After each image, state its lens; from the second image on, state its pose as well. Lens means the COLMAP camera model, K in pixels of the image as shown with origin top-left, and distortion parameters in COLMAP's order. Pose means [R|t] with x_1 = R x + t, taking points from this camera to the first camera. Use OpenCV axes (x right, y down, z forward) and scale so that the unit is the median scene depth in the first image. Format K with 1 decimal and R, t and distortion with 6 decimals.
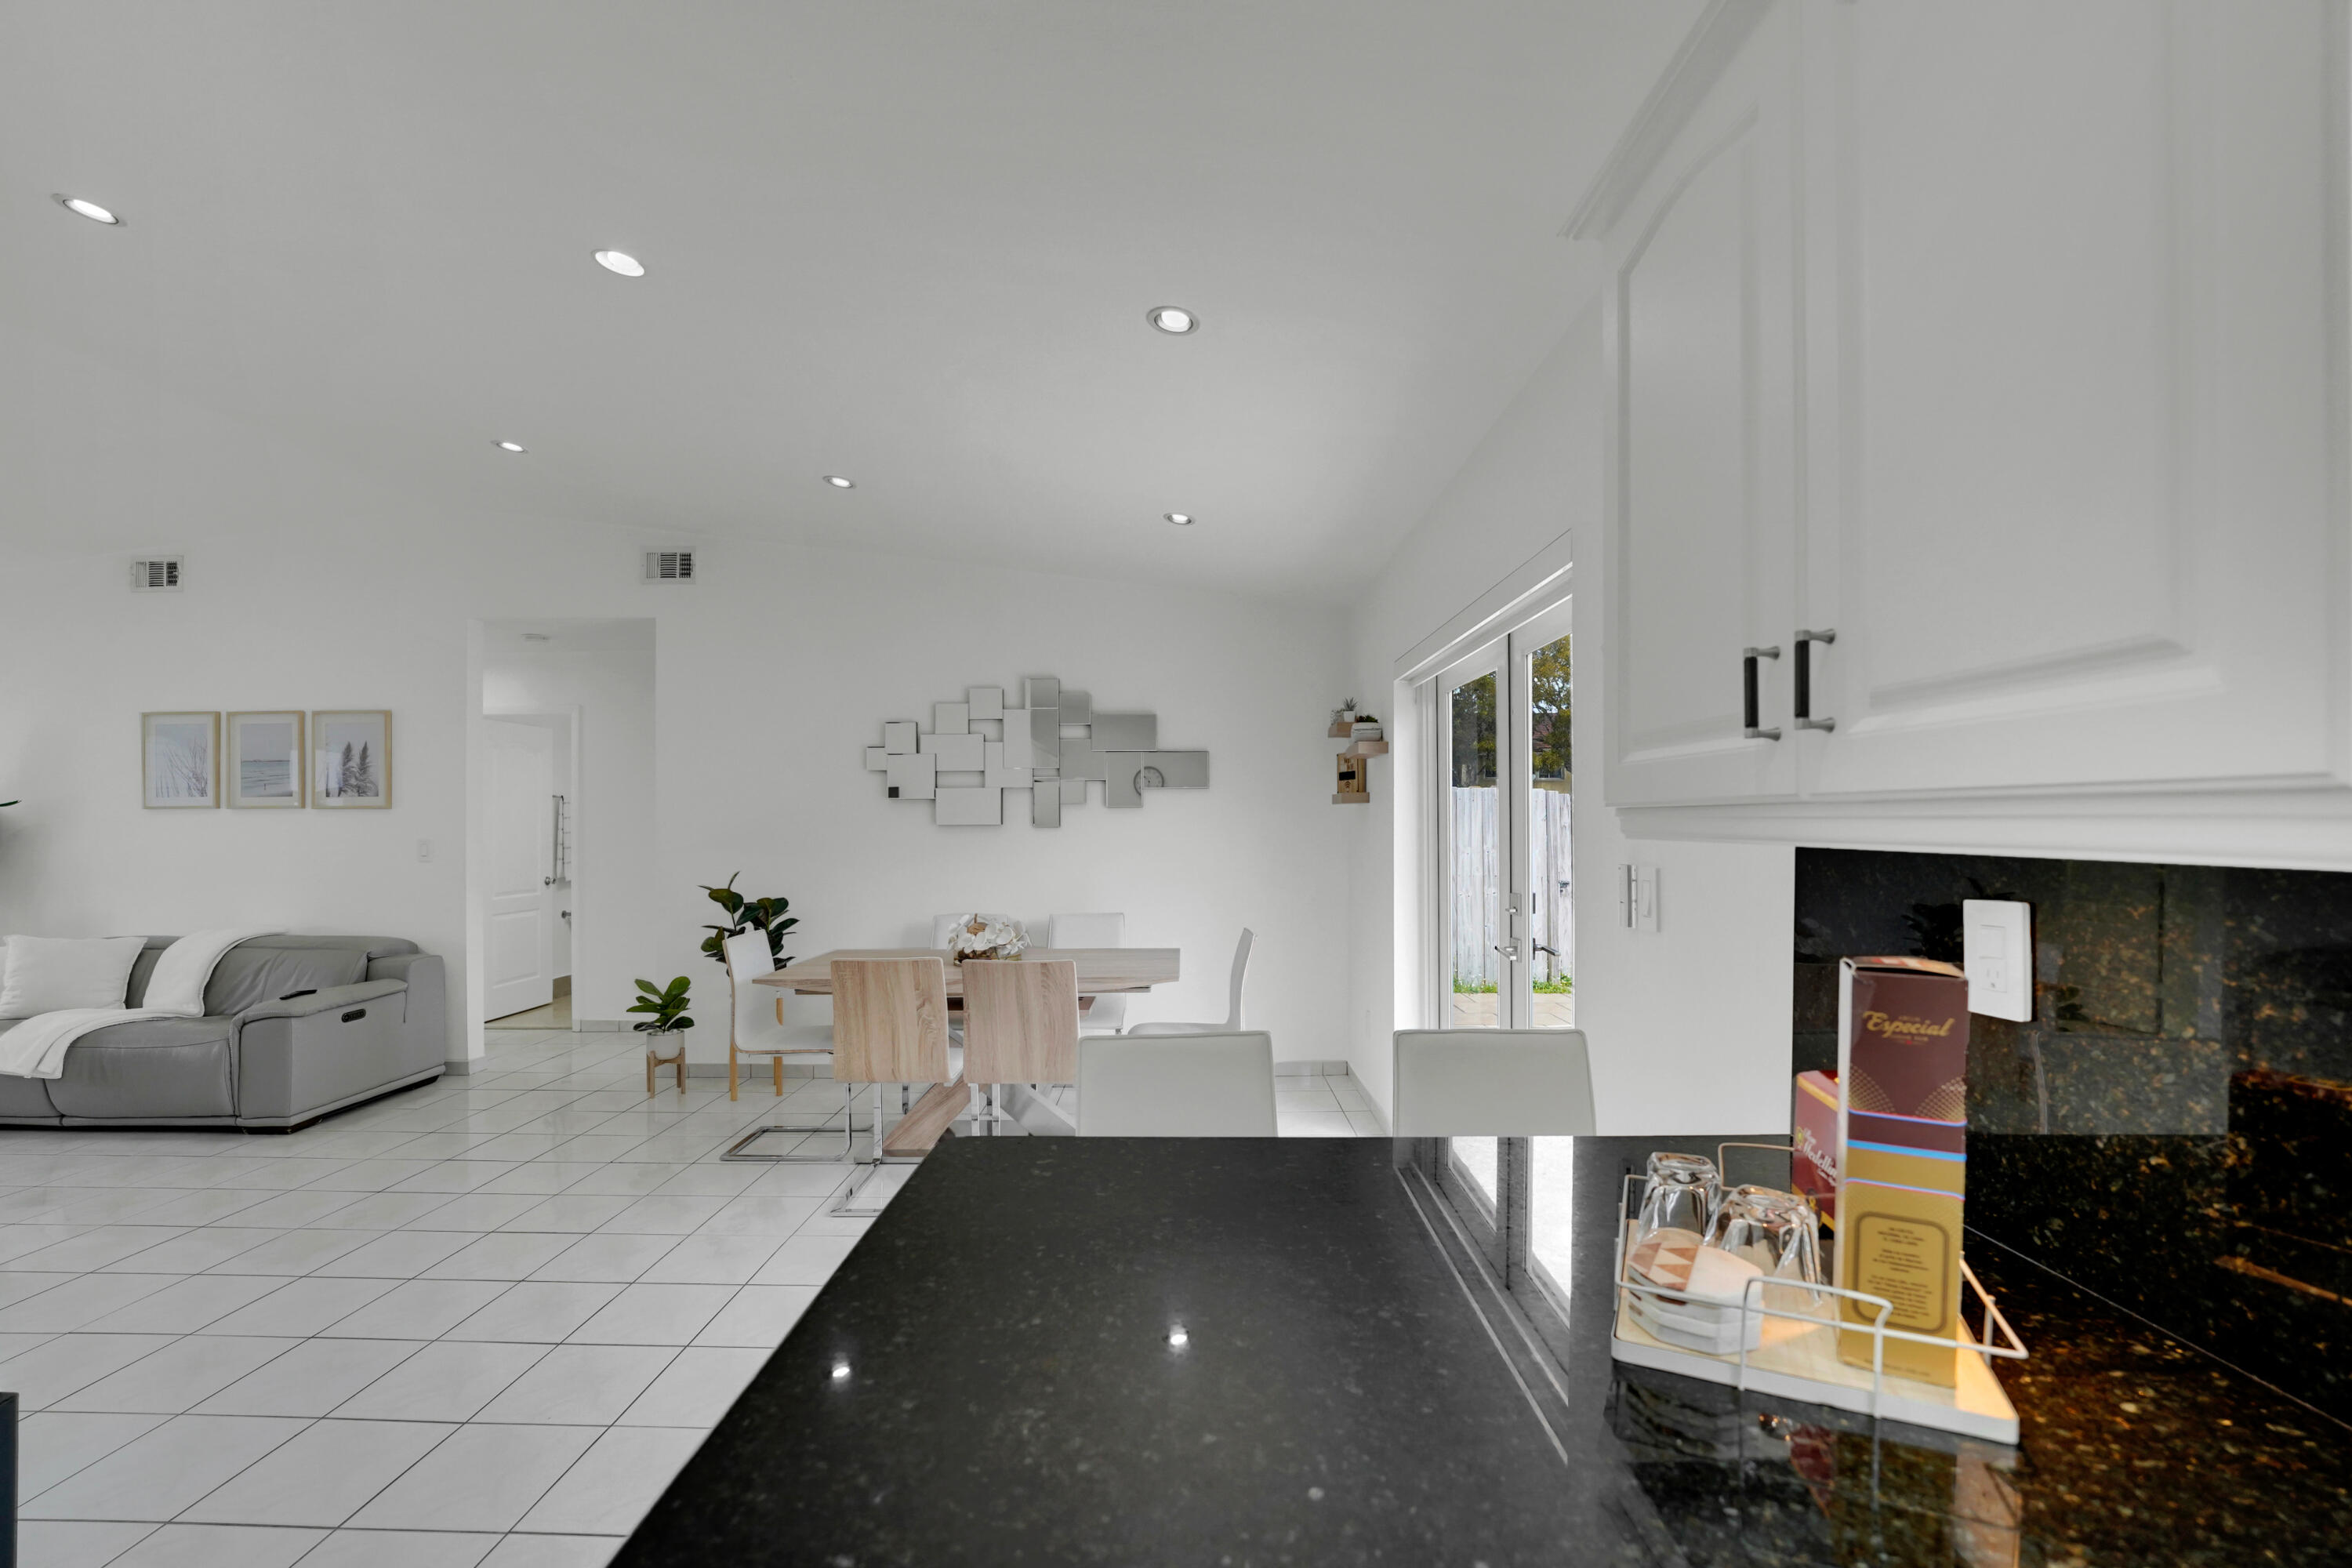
lens RADIAL K [[973.2, 0, 1187.6], [0, 973.2, 812.9], [0, 0, 1]] dist [-0.029664, 0.003279]
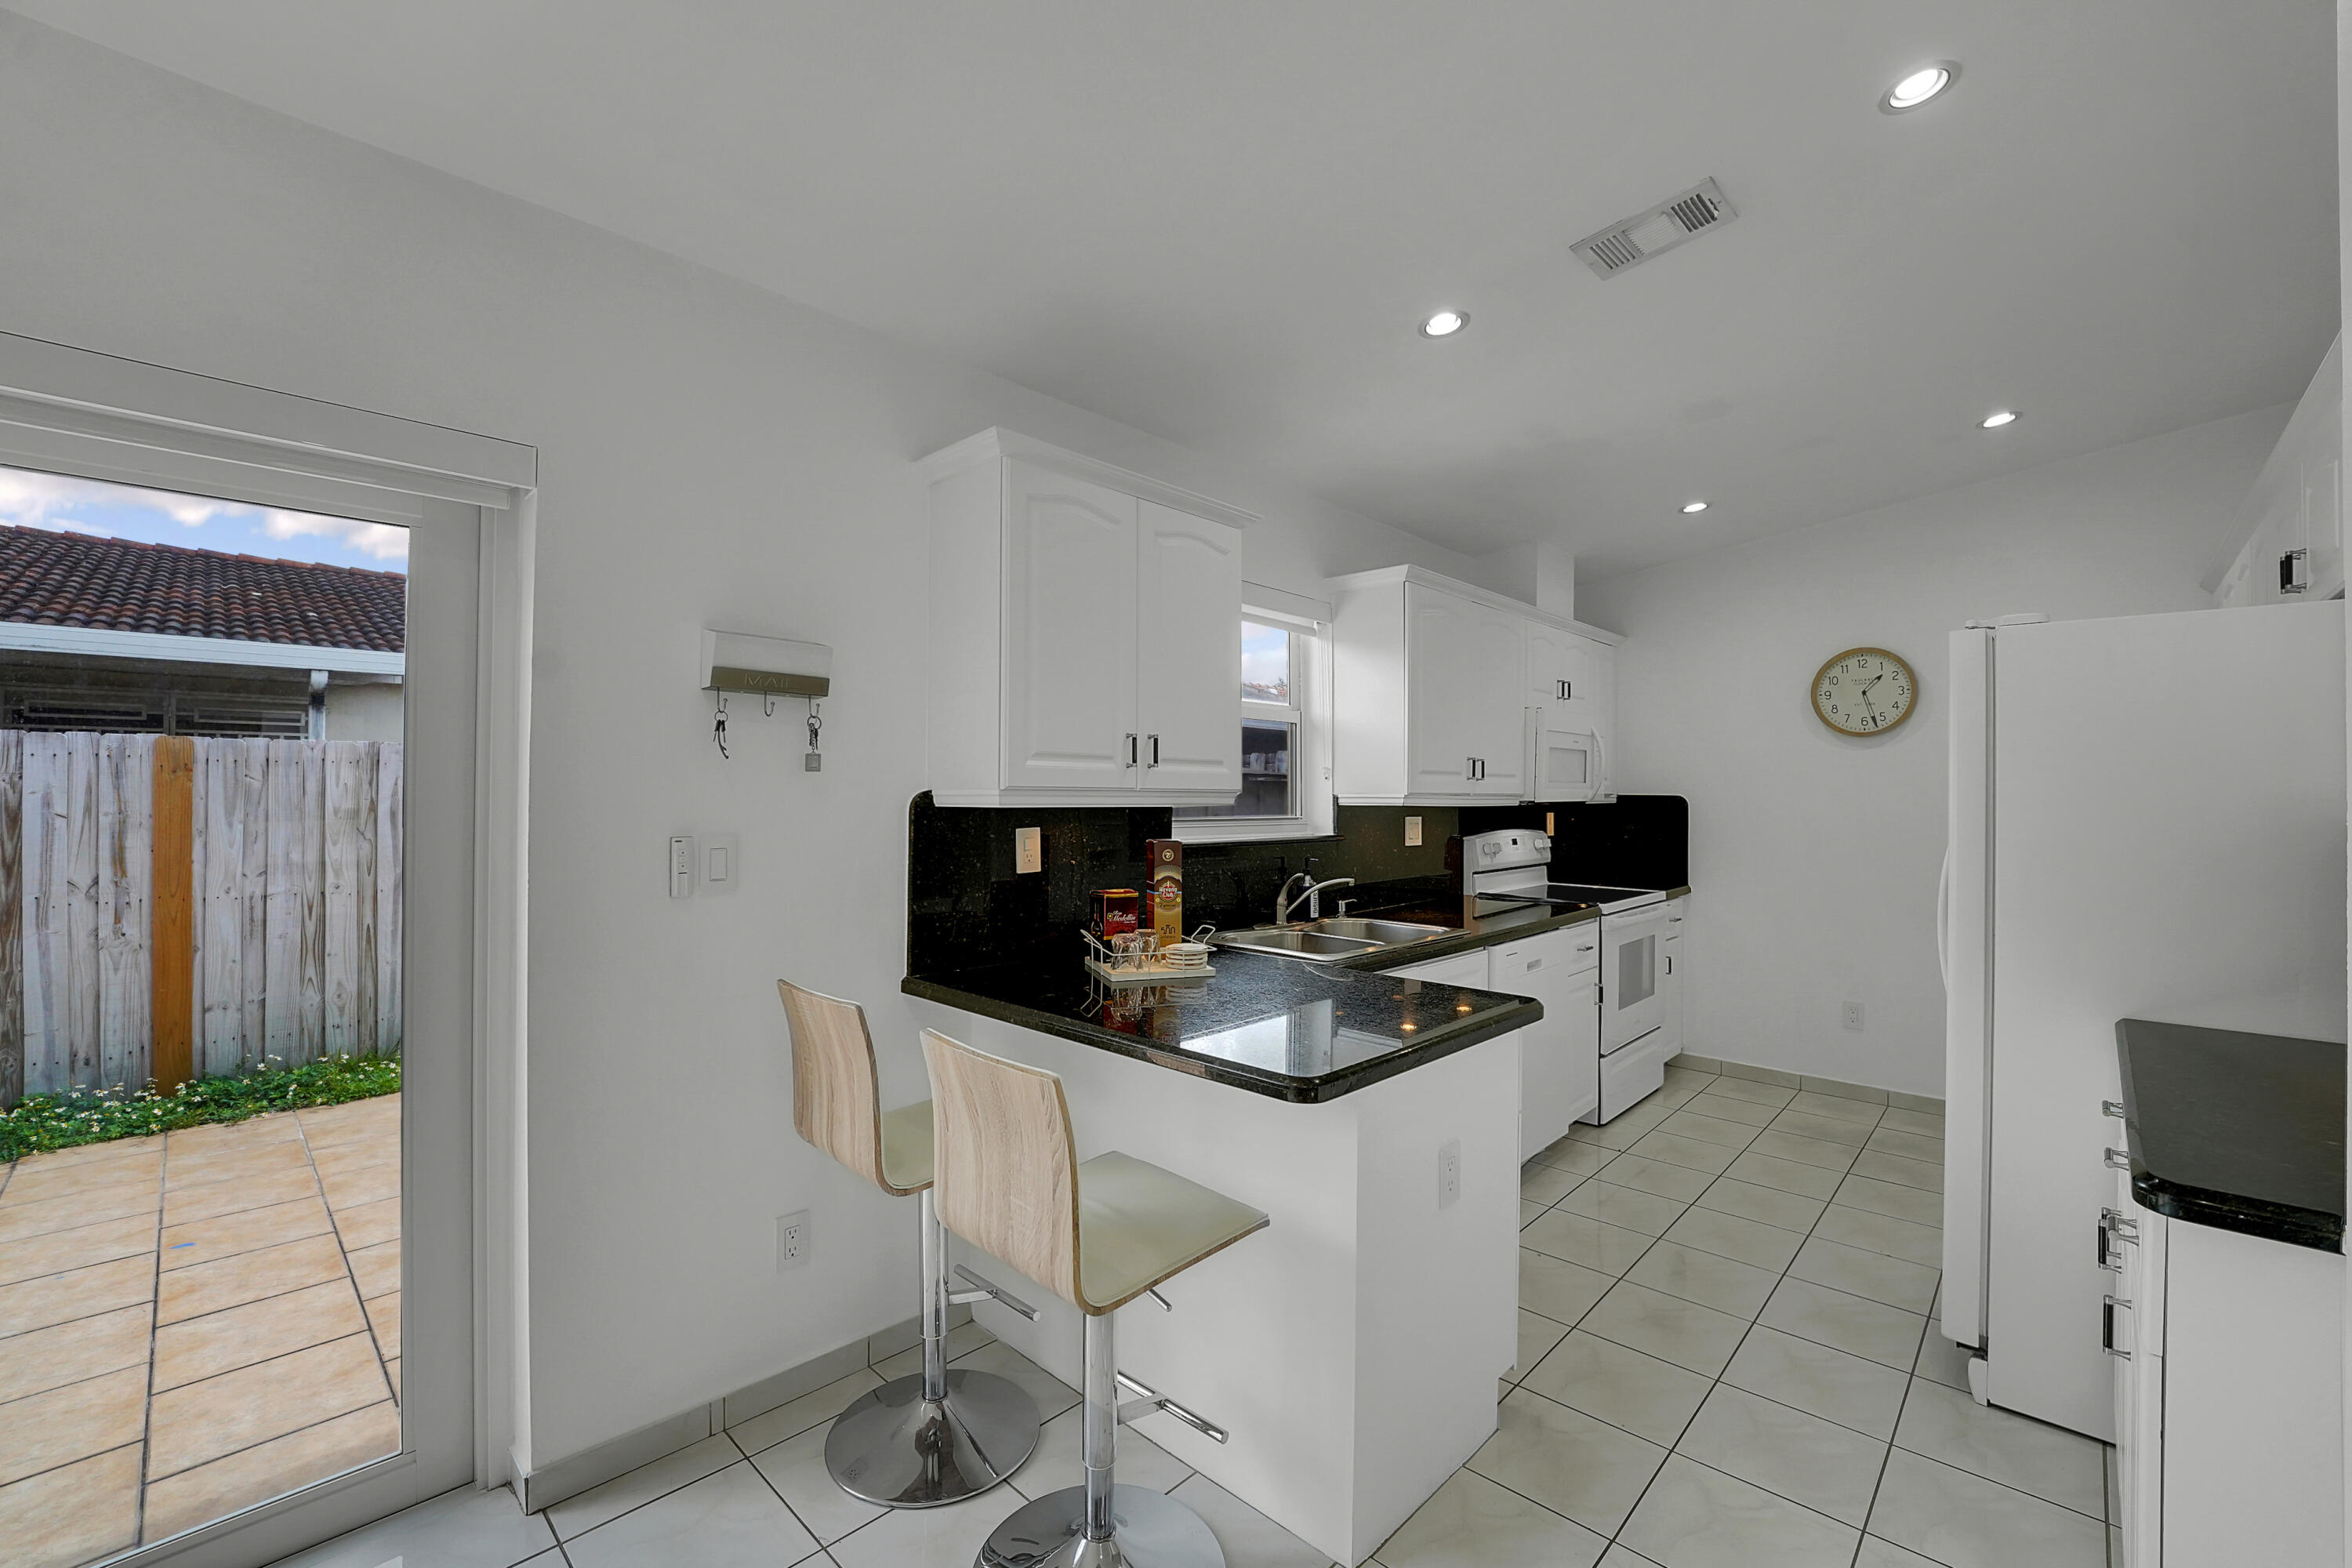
lens RADIAL K [[973.2, 0, 1180.0], [0, 973.2, 784.2], [0, 0, 1]] dist [-0.029664, 0.003279]
pose [[-0.718259, 0.005549, 0.695754, -0.251313], [-0.008665, 0.999819, -0.016920, 0.004230], [-0.695722, -0.018182, -0.718081, 0.538571]]
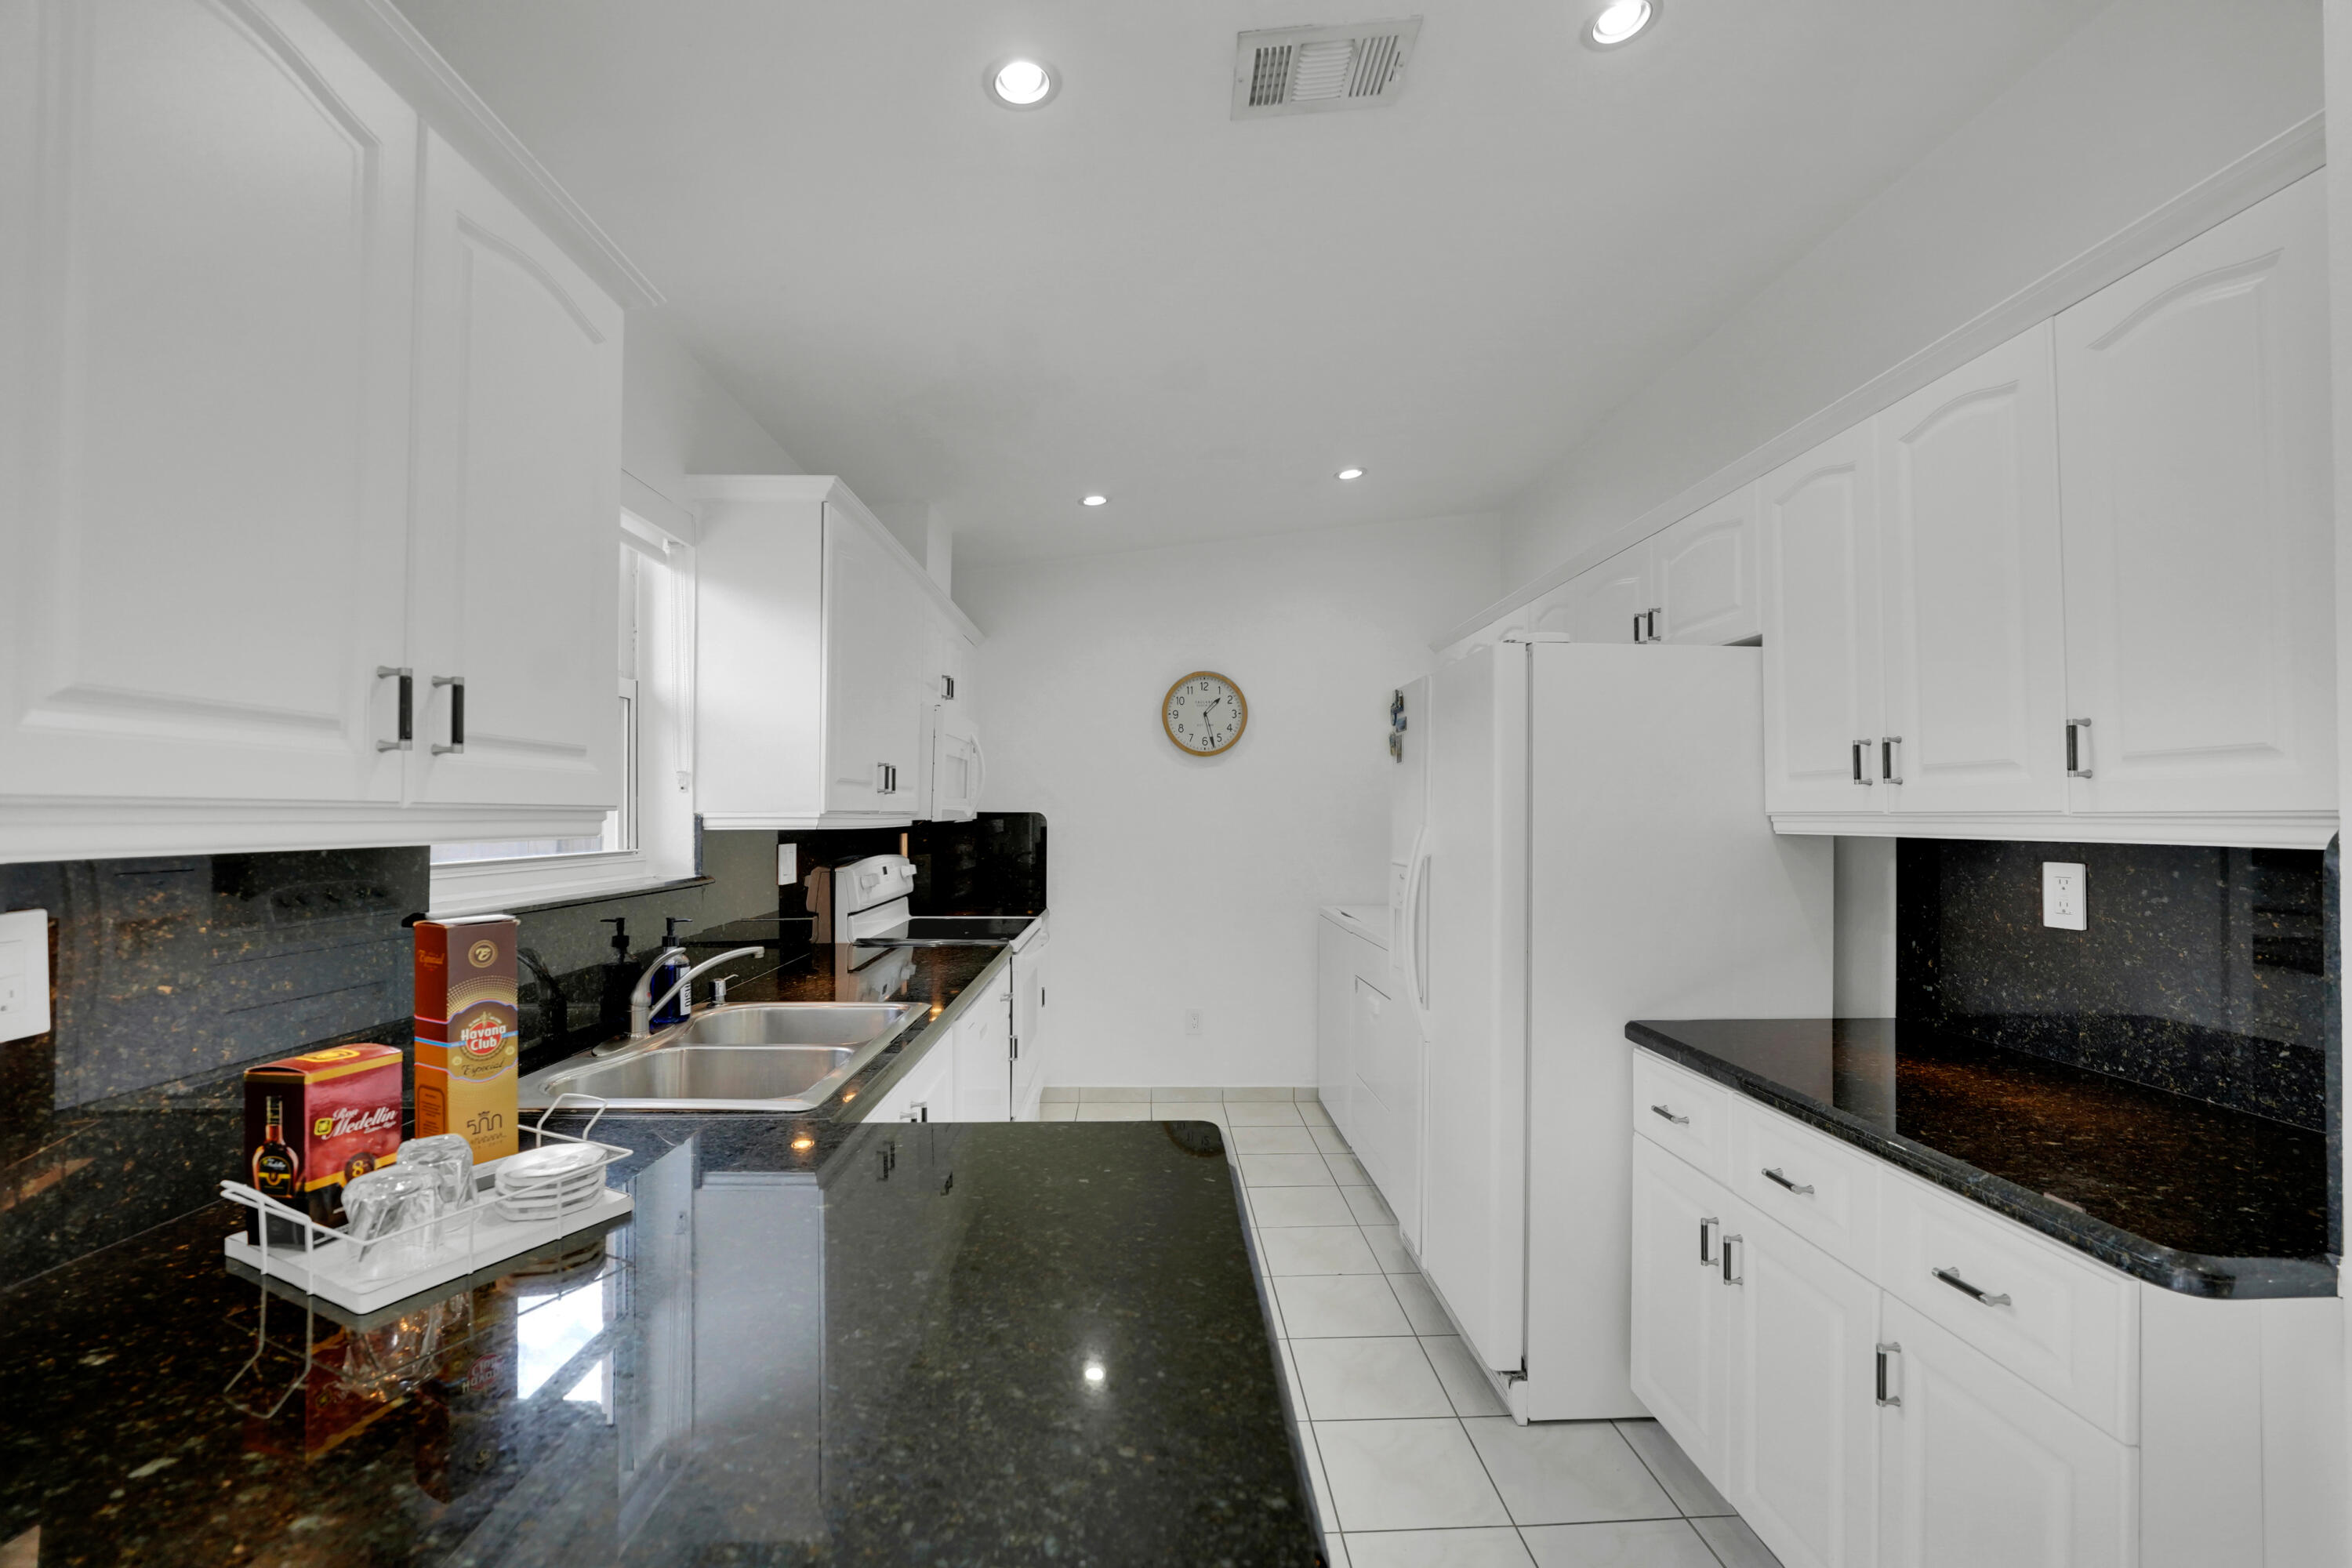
lens RADIAL K [[973.2, 0, 1197.3], [0, 973.2, 803.2], [0, 0, 1]] dist [-0.029664, 0.003279]
pose [[-0.999391, -0.001367, -0.034857, -0.045058], [-0.000780, 0.999858, -0.016829, 0.001407], [0.034875, -0.016792, -0.999251, 0.401274]]
